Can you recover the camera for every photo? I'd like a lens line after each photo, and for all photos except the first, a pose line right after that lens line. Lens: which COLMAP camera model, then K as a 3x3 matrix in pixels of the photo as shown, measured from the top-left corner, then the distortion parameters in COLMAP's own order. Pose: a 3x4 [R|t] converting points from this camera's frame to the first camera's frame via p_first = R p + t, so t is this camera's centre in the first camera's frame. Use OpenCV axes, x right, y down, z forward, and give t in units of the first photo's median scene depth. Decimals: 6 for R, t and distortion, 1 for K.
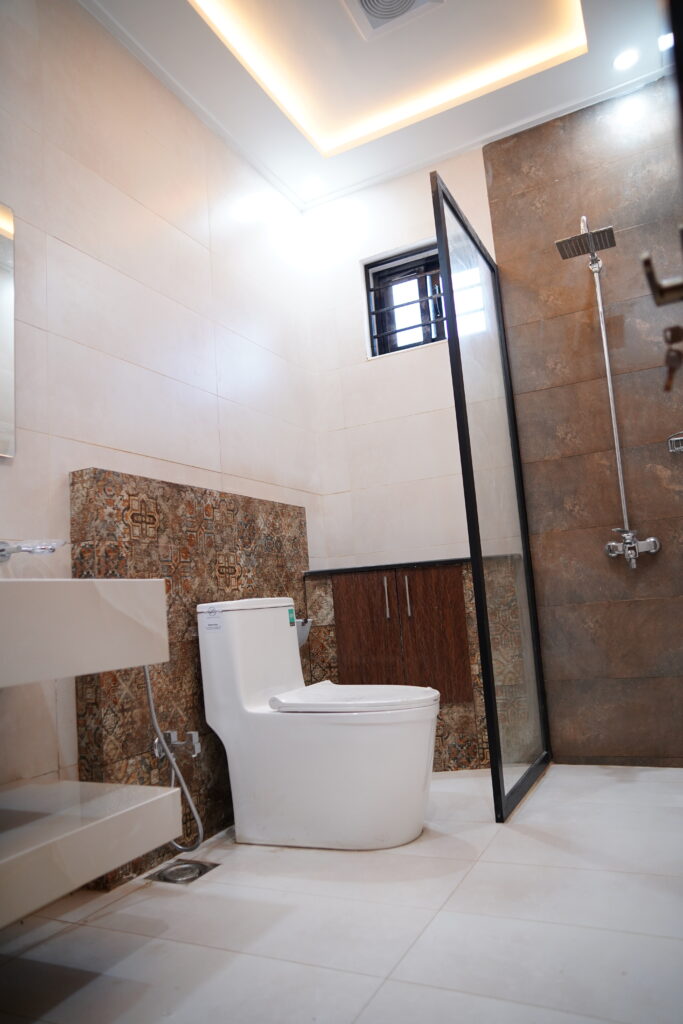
lens RADIAL K [[697.4, 0, 342.9], [0, 697.4, 521.8], [0, 0, 1]] dist [-0.103864, 0.109694]
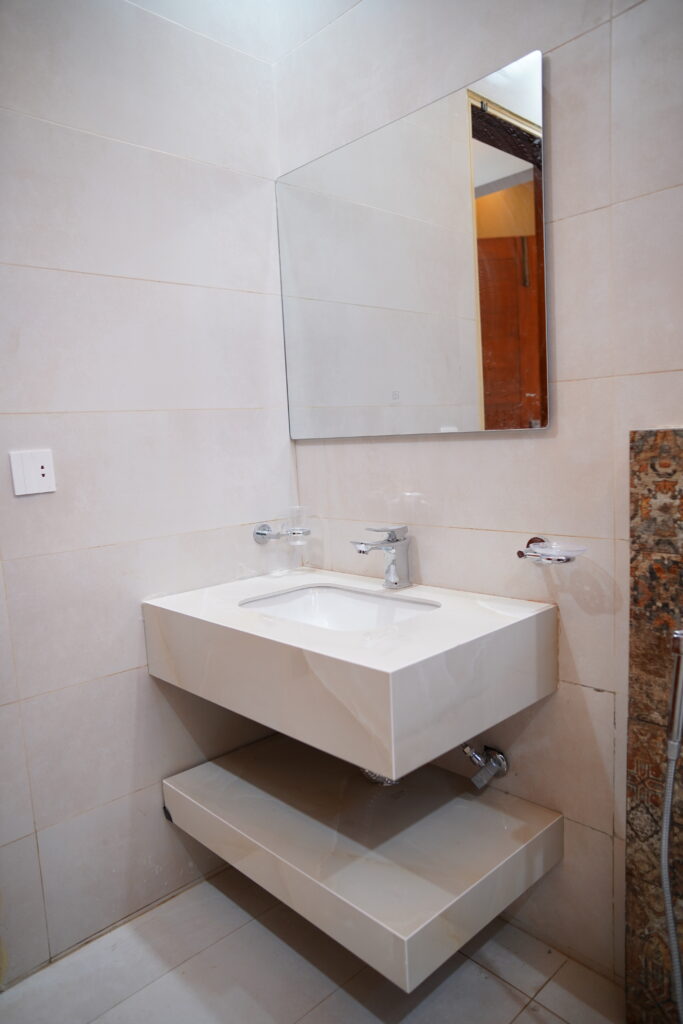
lens RADIAL K [[697.4, 0, 342.9], [0, 697.4, 521.8], [0, 0, 1]] dist [-0.103864, 0.109694]
pose [[-0.344176, 0.211764, -0.914712, 0.286855], [0.192923, 0.969395, 0.151833, -0.139769], [0.918871, -0.124212, -0.374497, 0.973284]]
